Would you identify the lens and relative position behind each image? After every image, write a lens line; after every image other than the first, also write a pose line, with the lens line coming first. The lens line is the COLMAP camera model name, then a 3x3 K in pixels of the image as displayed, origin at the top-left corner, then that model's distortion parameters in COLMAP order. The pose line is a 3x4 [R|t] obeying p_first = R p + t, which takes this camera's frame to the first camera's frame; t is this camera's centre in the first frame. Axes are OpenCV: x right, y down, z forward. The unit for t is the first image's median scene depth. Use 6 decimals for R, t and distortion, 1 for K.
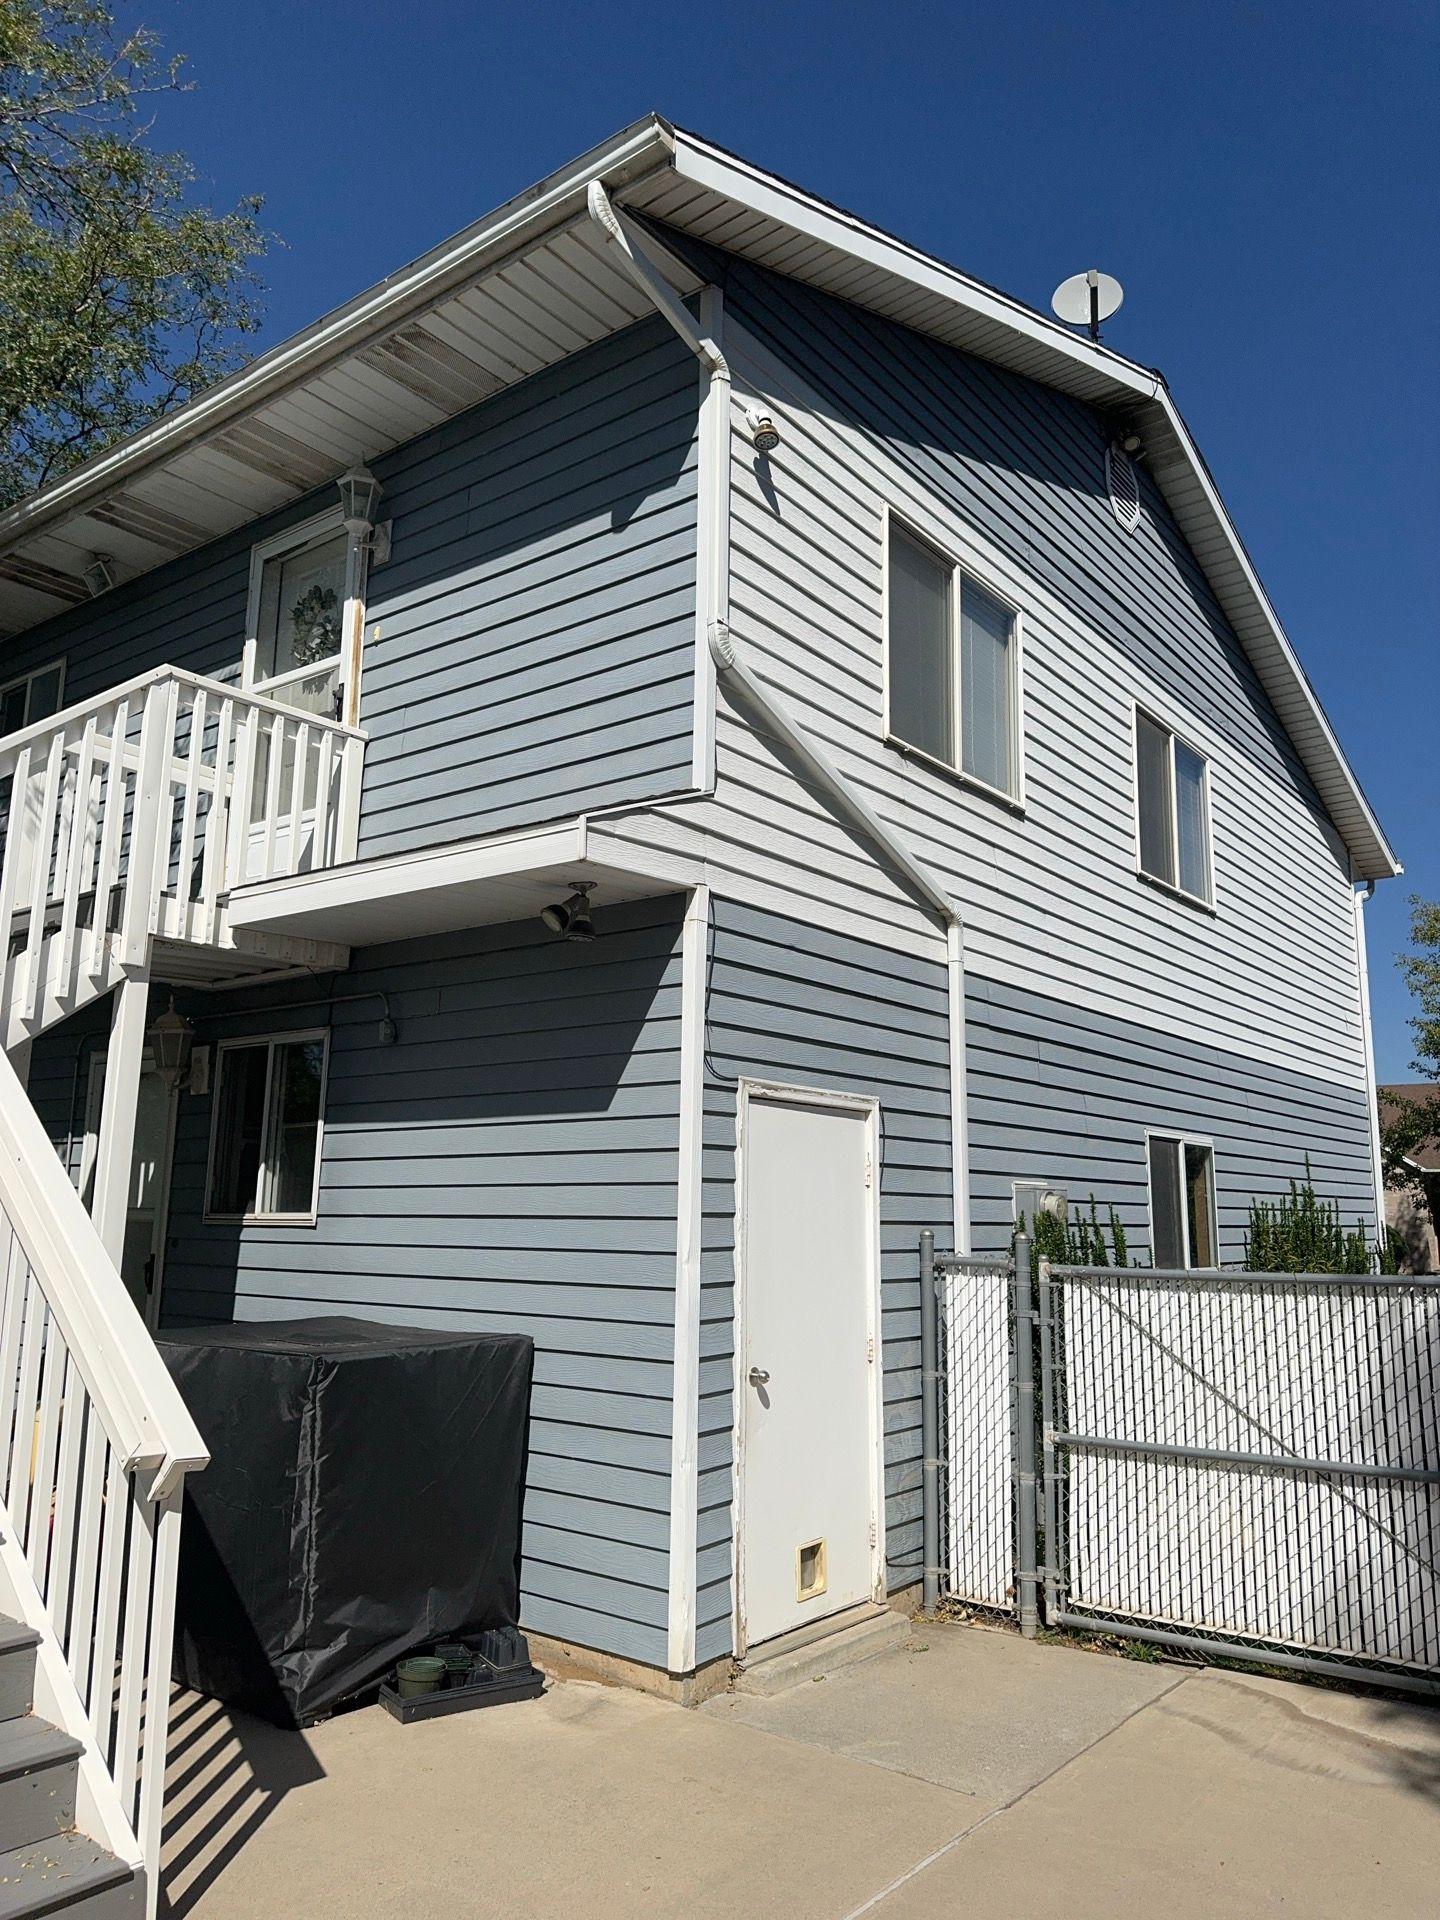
lens RADIAL K [[1390.5, 0, 720.0], [0, 1390.5, 960.0], [0, 0, 1]] dist [0.092770, -0.115227]
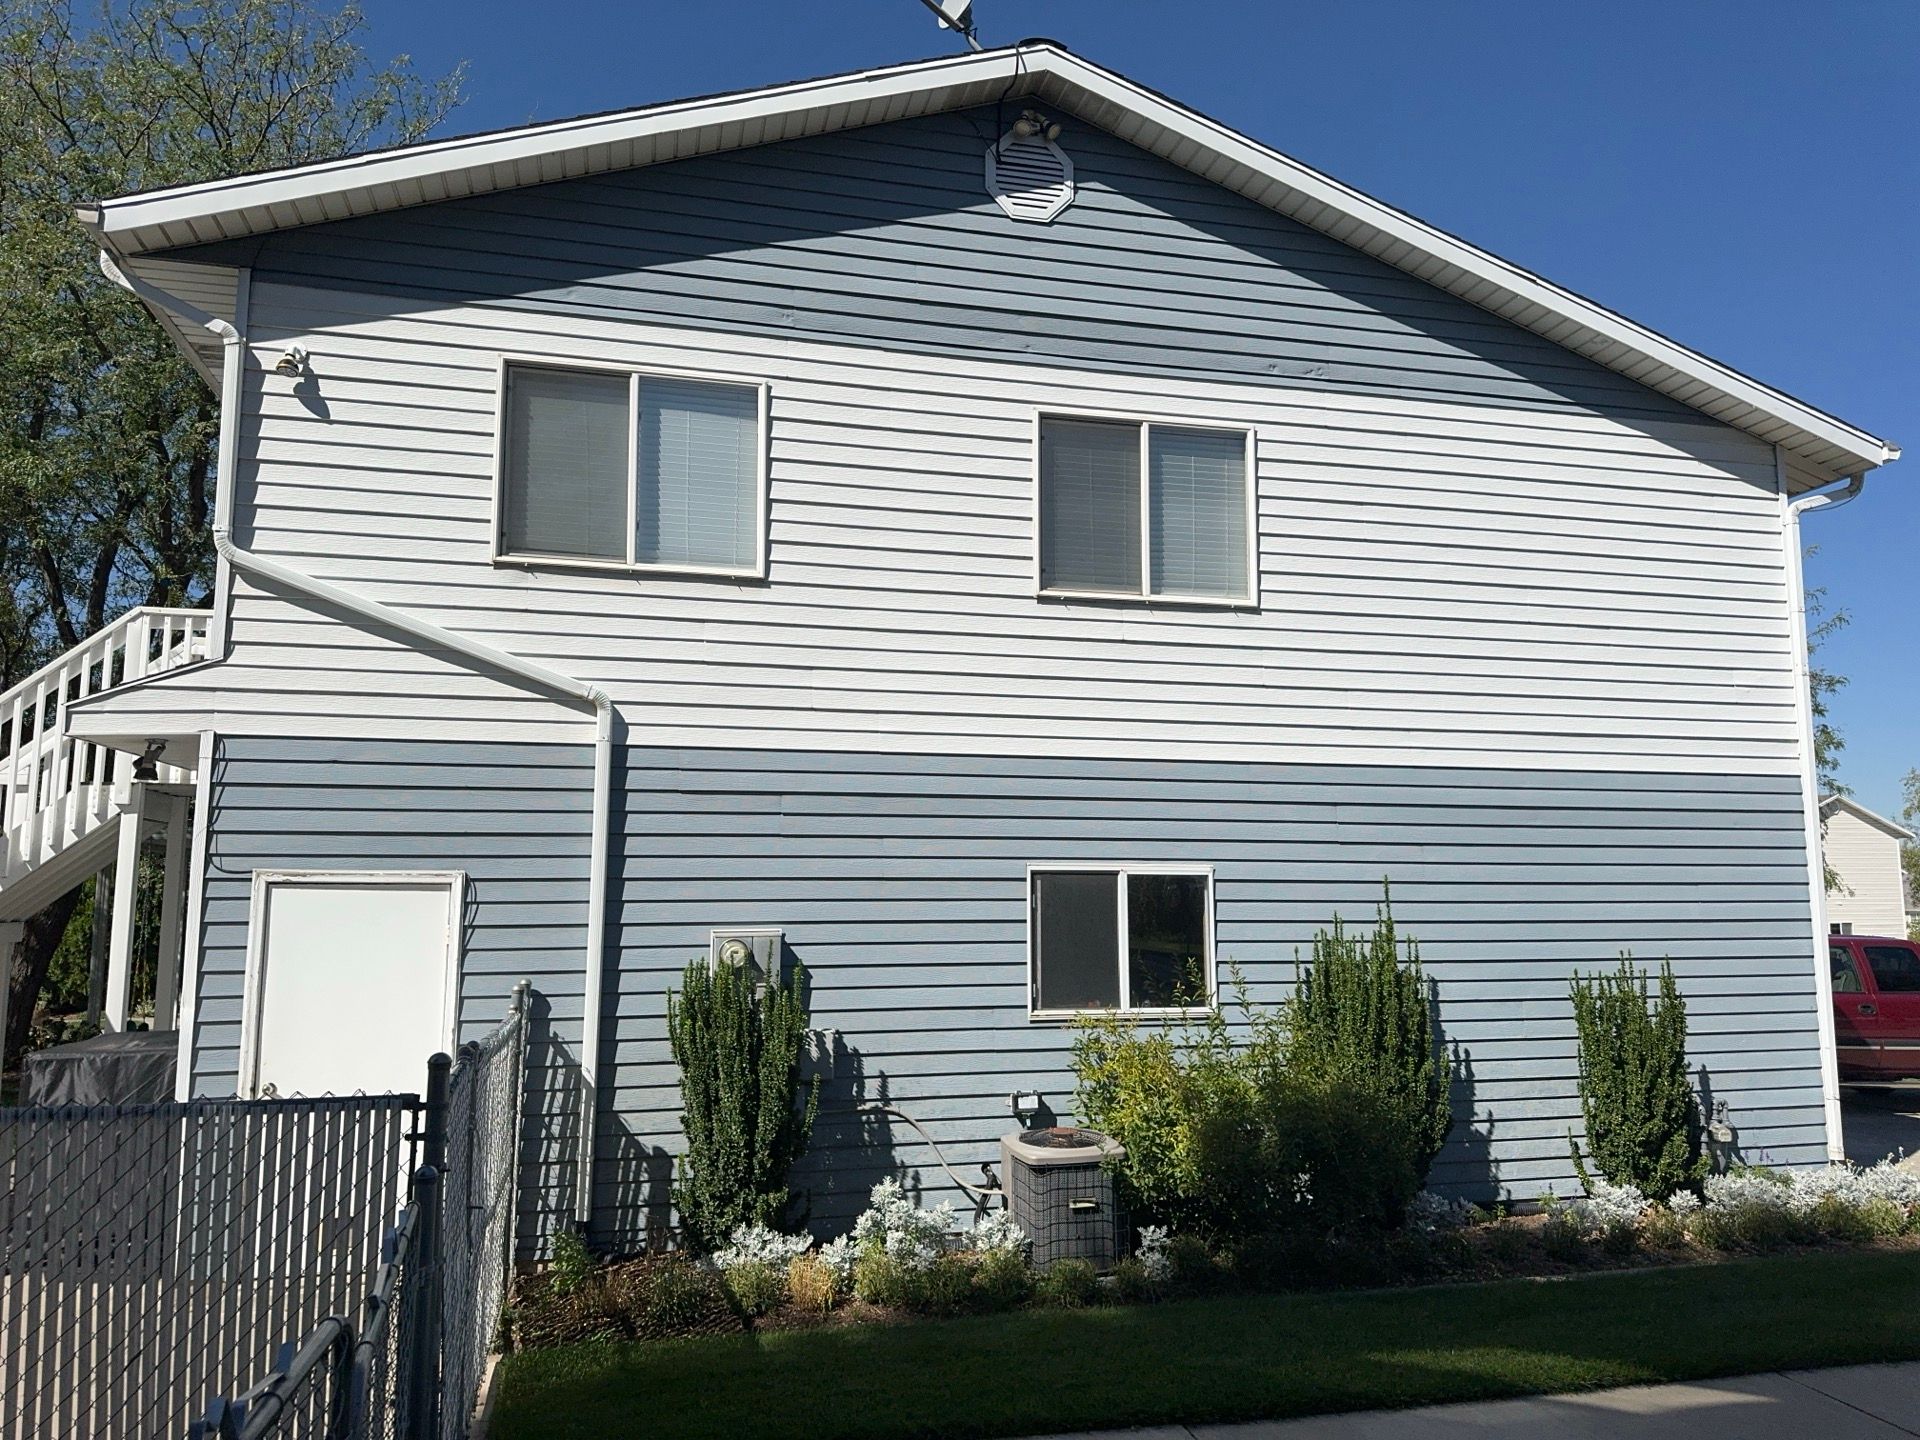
lens RADIAL K [[1390.5, 0, 986.3], [0, 1390.5, 723.3], [0, 0, 1]] dist [0.092770, -0.115227]
pose [[0.773774, -0.087987, -0.627321, 1.273574], [0.122916, 0.992339, 0.012428, 0.012622], [0.621422, -0.086724, 0.778661, 0.351574]]
